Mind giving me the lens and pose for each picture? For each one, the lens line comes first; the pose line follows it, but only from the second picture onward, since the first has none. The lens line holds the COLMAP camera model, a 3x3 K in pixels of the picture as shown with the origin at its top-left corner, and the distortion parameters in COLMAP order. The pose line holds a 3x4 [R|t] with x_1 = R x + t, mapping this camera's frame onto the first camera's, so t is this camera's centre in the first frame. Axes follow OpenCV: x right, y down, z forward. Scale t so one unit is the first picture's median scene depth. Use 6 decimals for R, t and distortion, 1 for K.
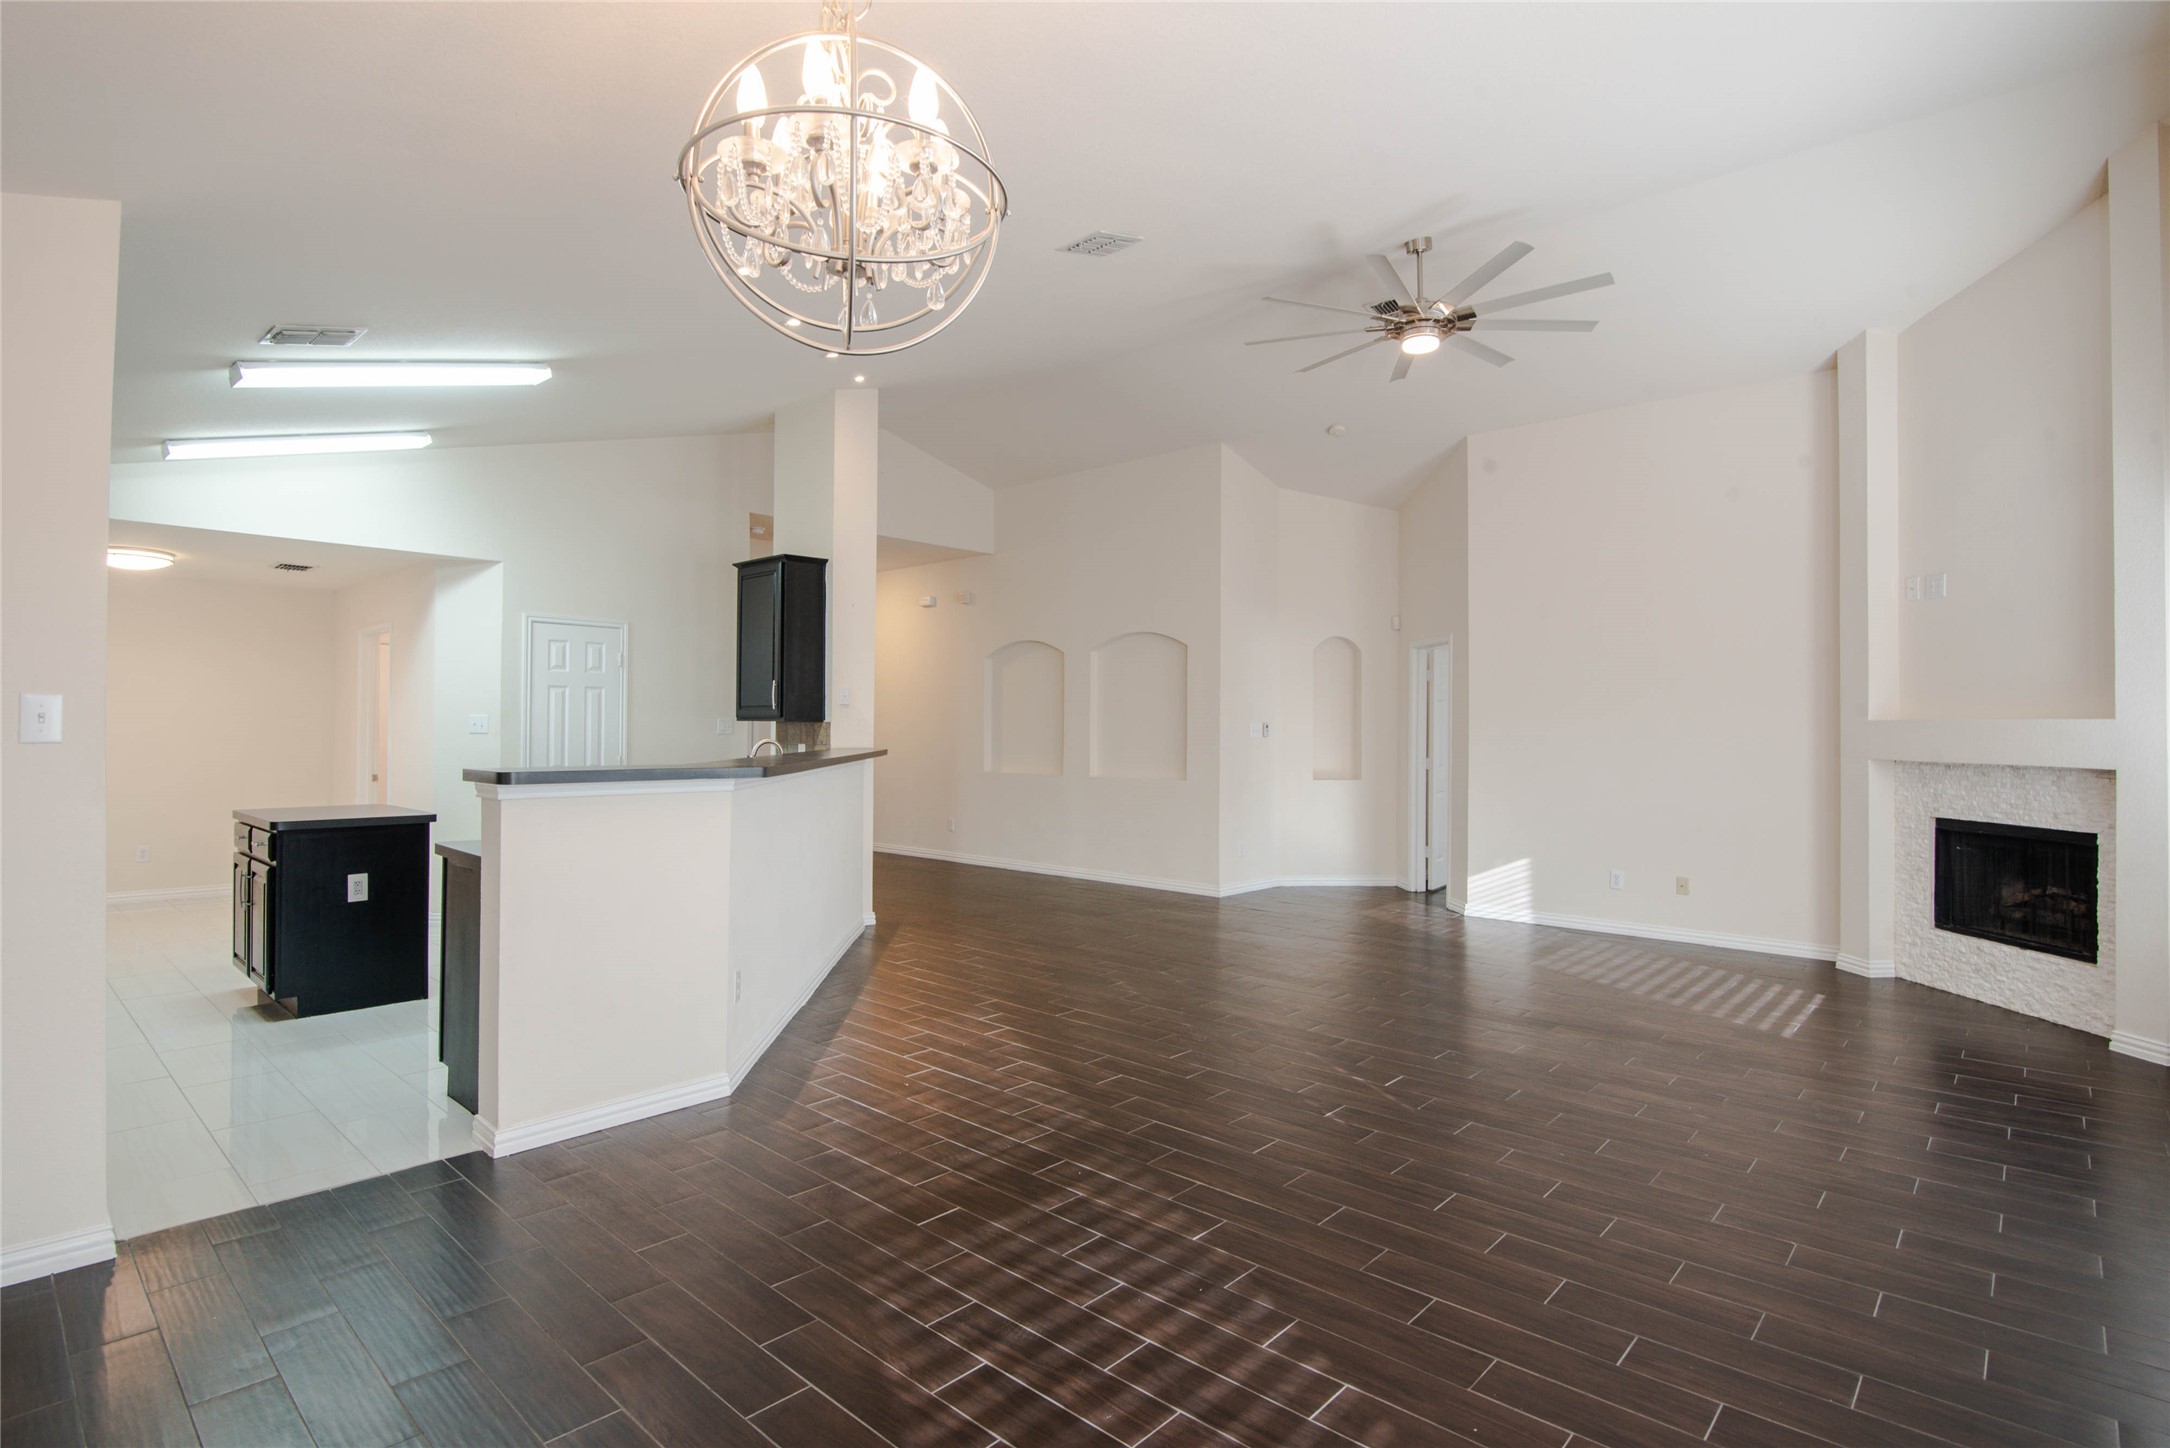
lens RADIAL K [[1068.5, 0, 1081.8], [0, 1068.5, 715.7], [0, 0, 1]] dist [-0.018240, -0.001060]
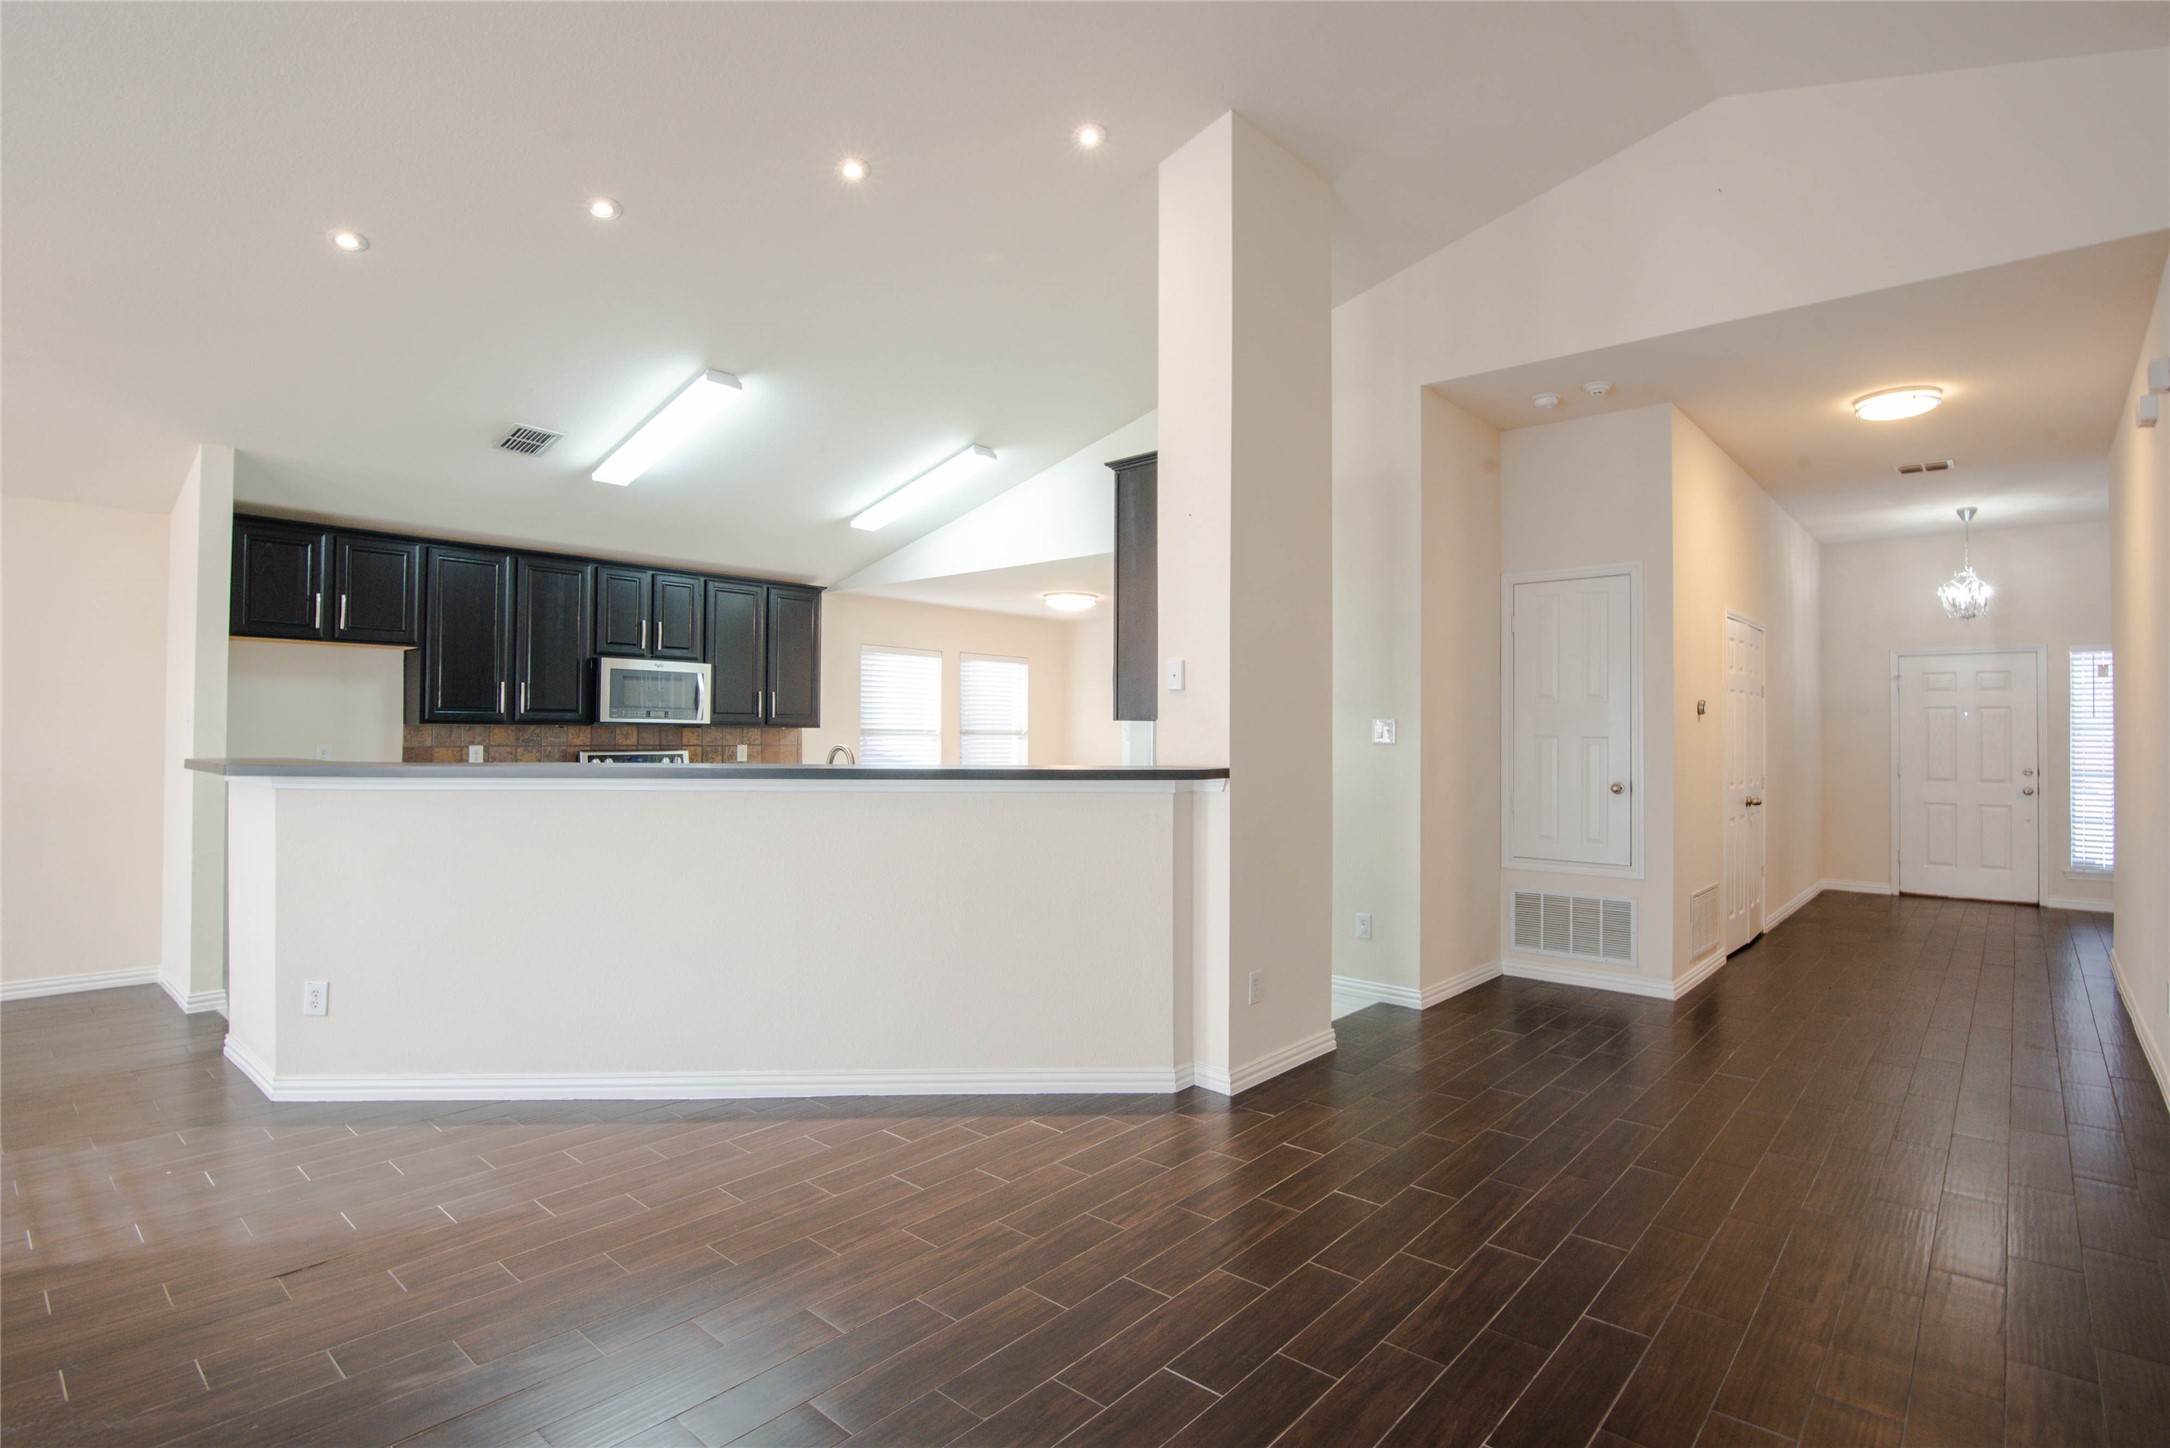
lens RADIAL K [[1068.5, 0, 1081.8], [0, 1068.5, 715.7], [0, 0, 1]] dist [-0.018240, -0.001060]
pose [[0.014473, -0.023678, -0.999615, 0.453275], [0.005668, 0.999705, -0.023598, 0.021322], [0.999879, -0.005325, 0.014603, 1.198769]]
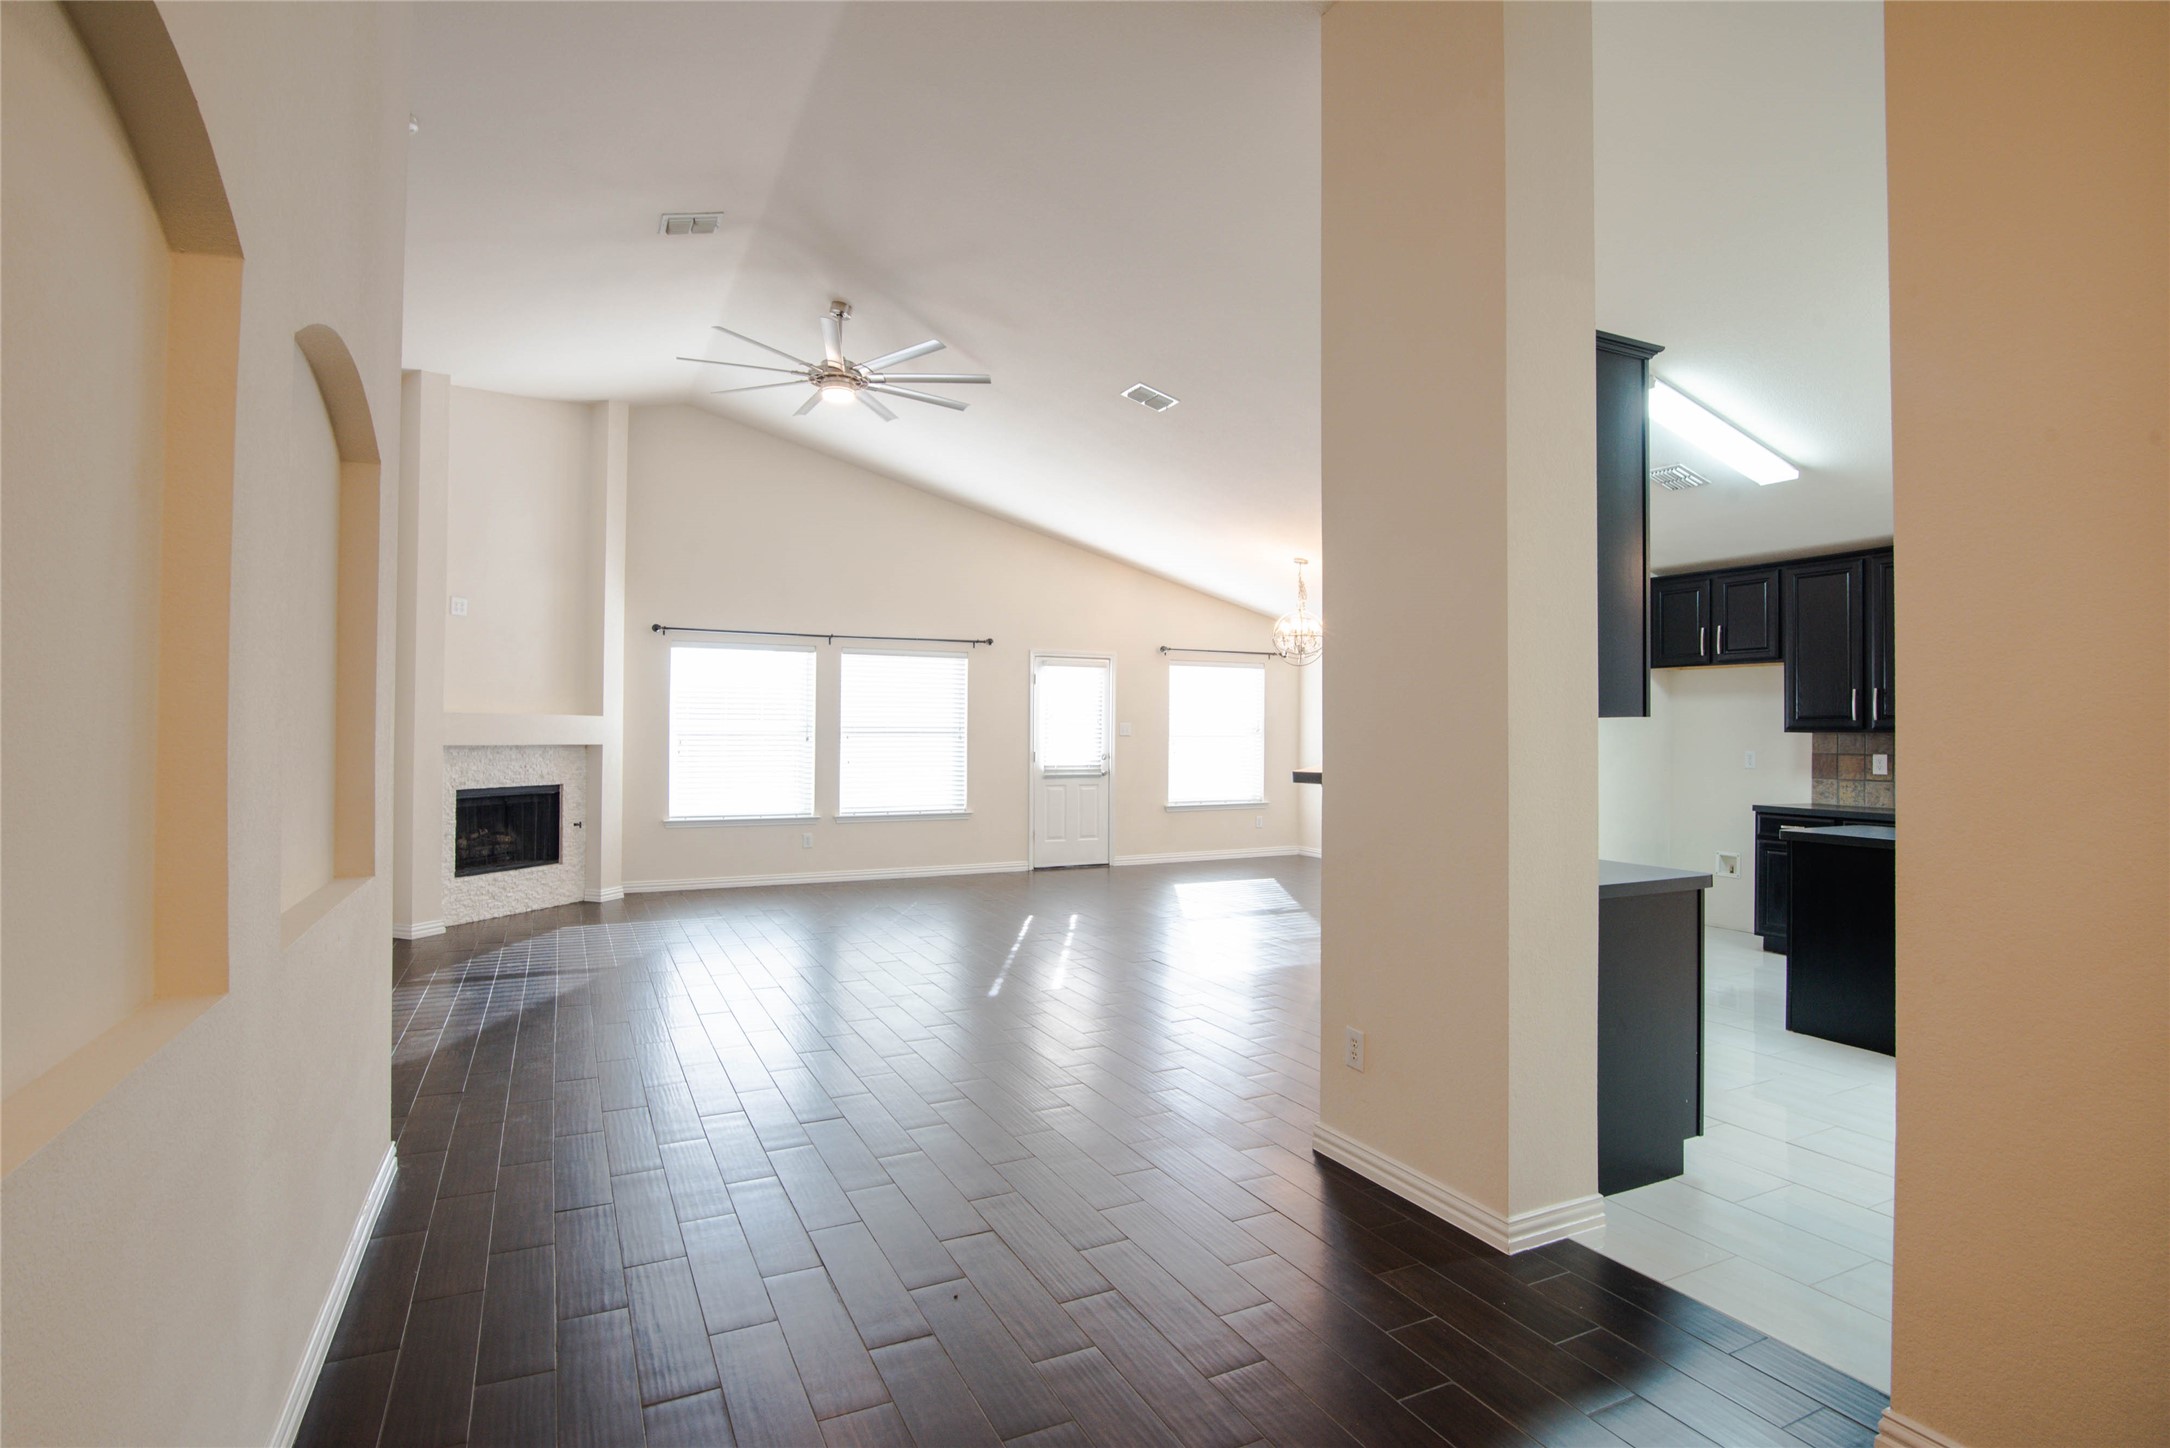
lens RADIAL K [[1068.5, 0, 1081.8], [0, 1068.5, 715.7], [0, 0, 1]] dist [-0.018240, -0.001060]
pose [[-0.932207, -0.009337, 0.361805, -0.345910], [-0.018879, 0.999561, -0.022847, 0.023449], [-0.361433, -0.028129, -0.931974, 1.932151]]
